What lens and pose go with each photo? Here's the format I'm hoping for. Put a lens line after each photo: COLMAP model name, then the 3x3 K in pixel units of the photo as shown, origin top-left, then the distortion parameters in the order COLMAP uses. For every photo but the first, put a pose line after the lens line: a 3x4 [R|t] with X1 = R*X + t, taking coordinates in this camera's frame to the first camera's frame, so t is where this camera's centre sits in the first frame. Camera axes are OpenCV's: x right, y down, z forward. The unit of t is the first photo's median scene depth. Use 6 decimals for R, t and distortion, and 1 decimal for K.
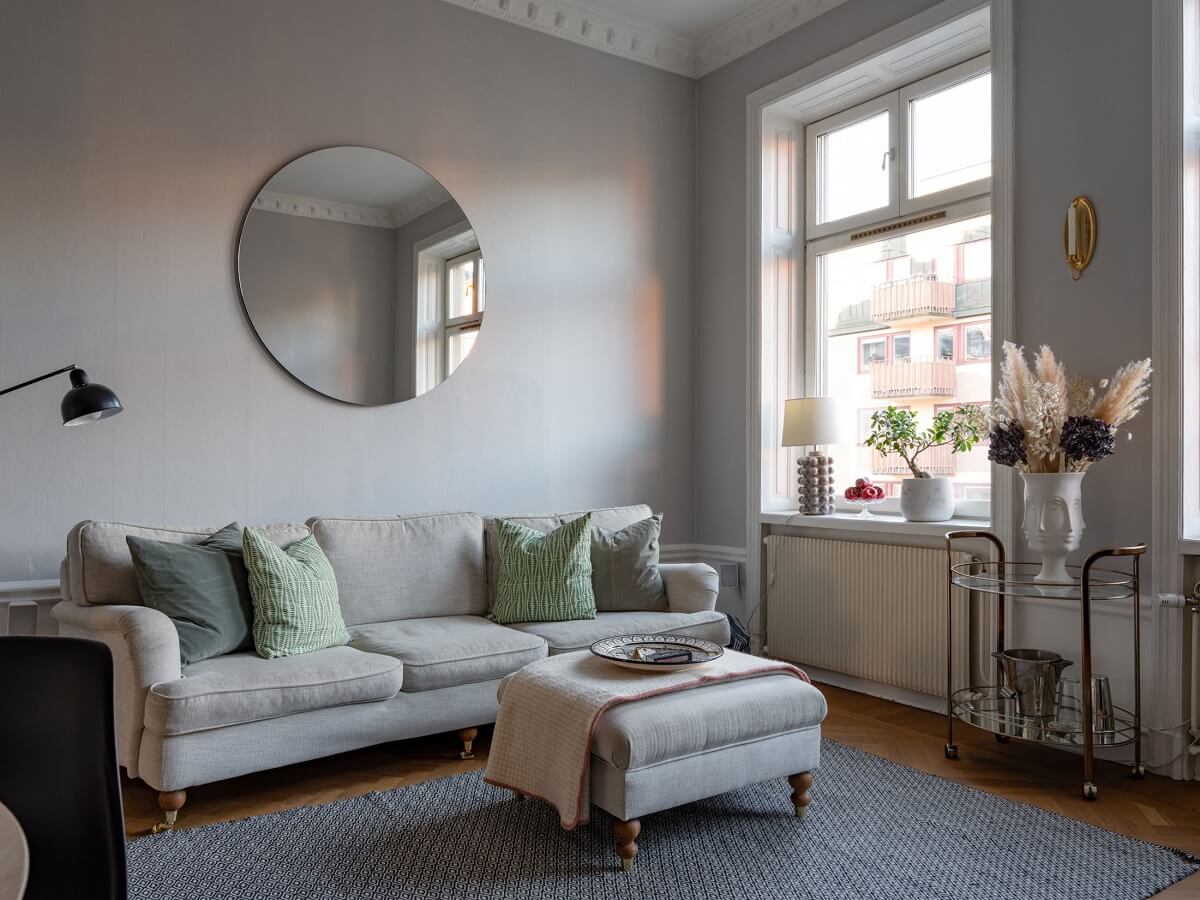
lens RADIAL K [[937.6, 0, 600.0], [0, 937.6, 450.0], [0, 0, 1]] dist [-0.004598, -0.001562]
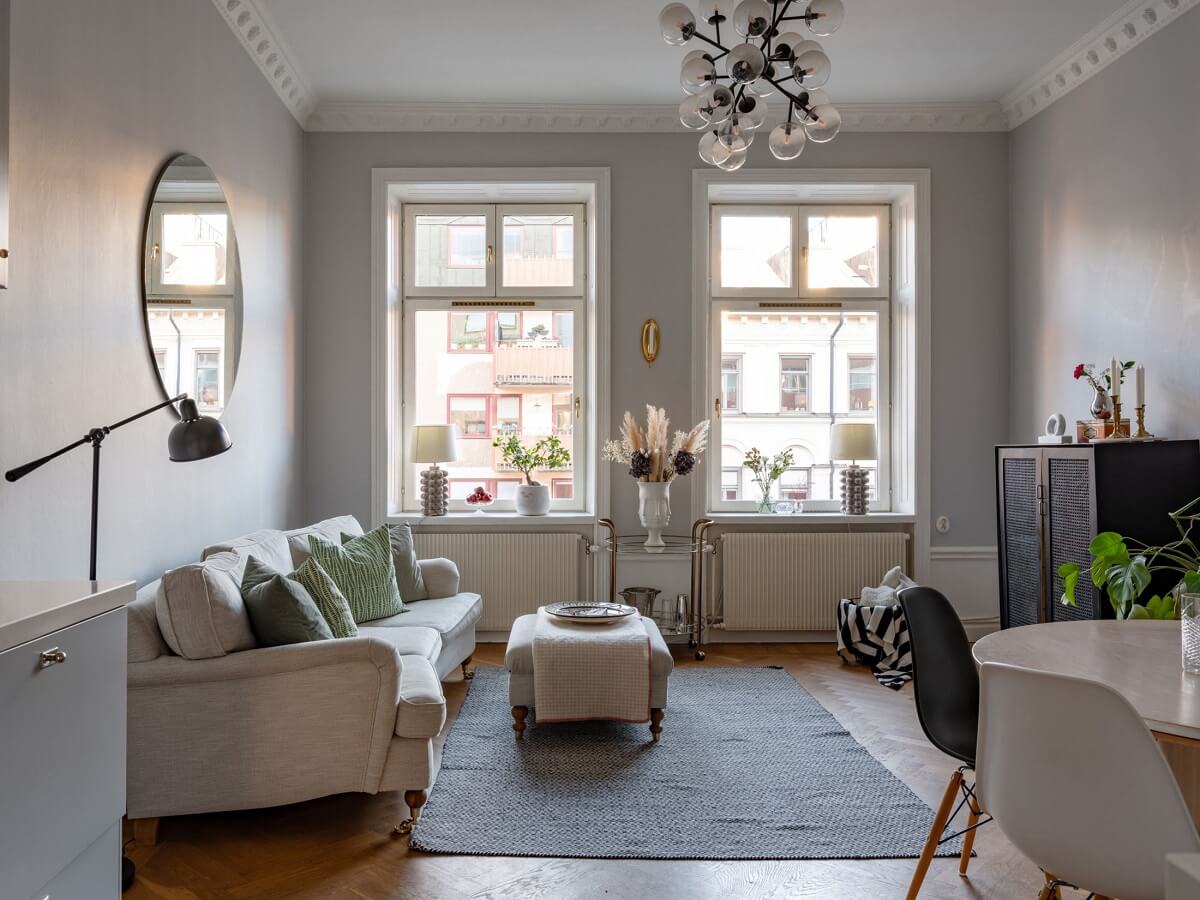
lens RADIAL K [[955.3, 0, 566.7], [0, 955.3, 448.7], [0, 0, 1]] dist [-0.001010, 0.001536]
pose [[0.554042, -0.000922, 0.832488, -0.798905], [-0.006653, 0.999963, 0.005535, -0.032892], [-0.832462, -0.008605, 0.554015, 0.128306]]
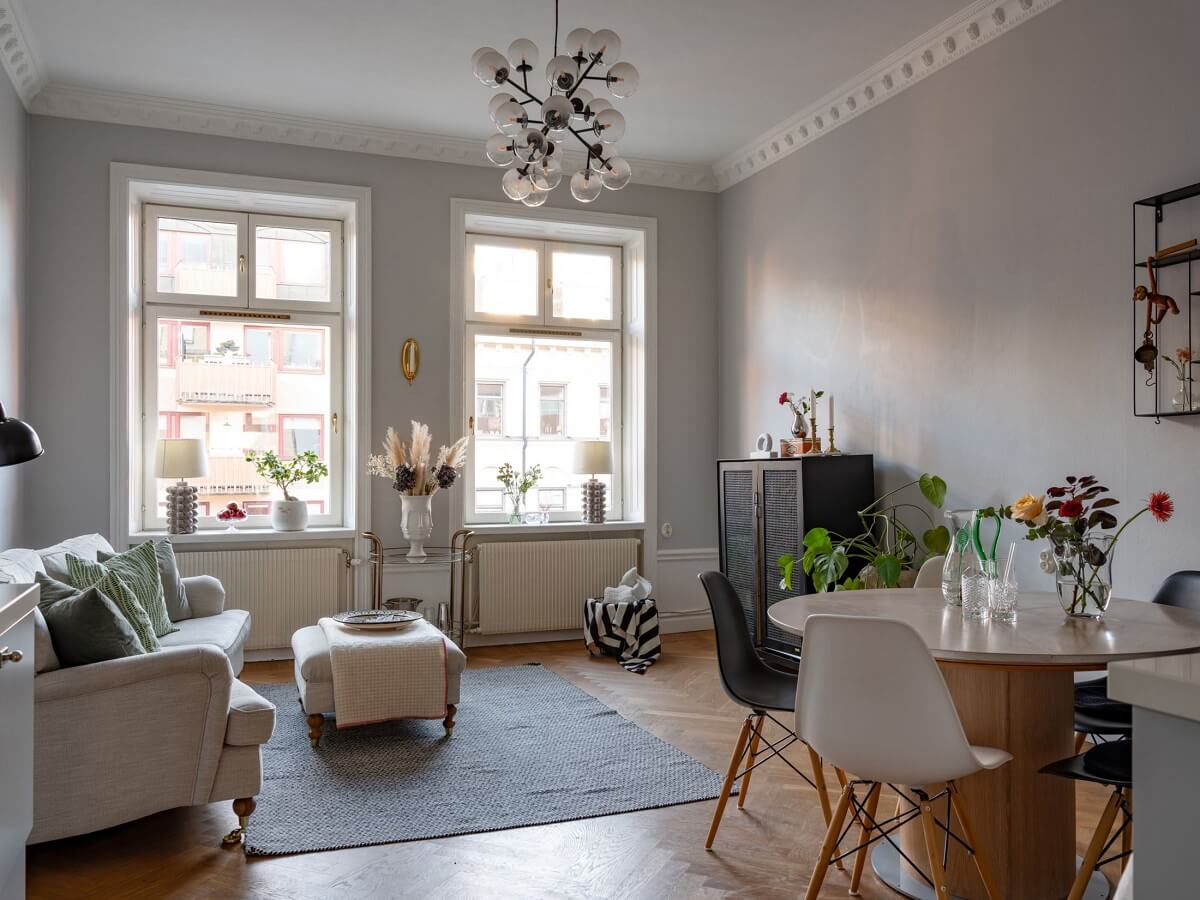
lens RADIAL K [[937.5, 0, 598.5], [0, 937.5, 472.0], [0, 0, 1]] dist [-0.000985, 0.002040]
pose [[0.225407, -0.002234, 0.974262, -0.885274], [-0.006431, 0.999972, 0.003781, -0.020864], [-0.974244, -0.007117, 0.225386, 0.201154]]
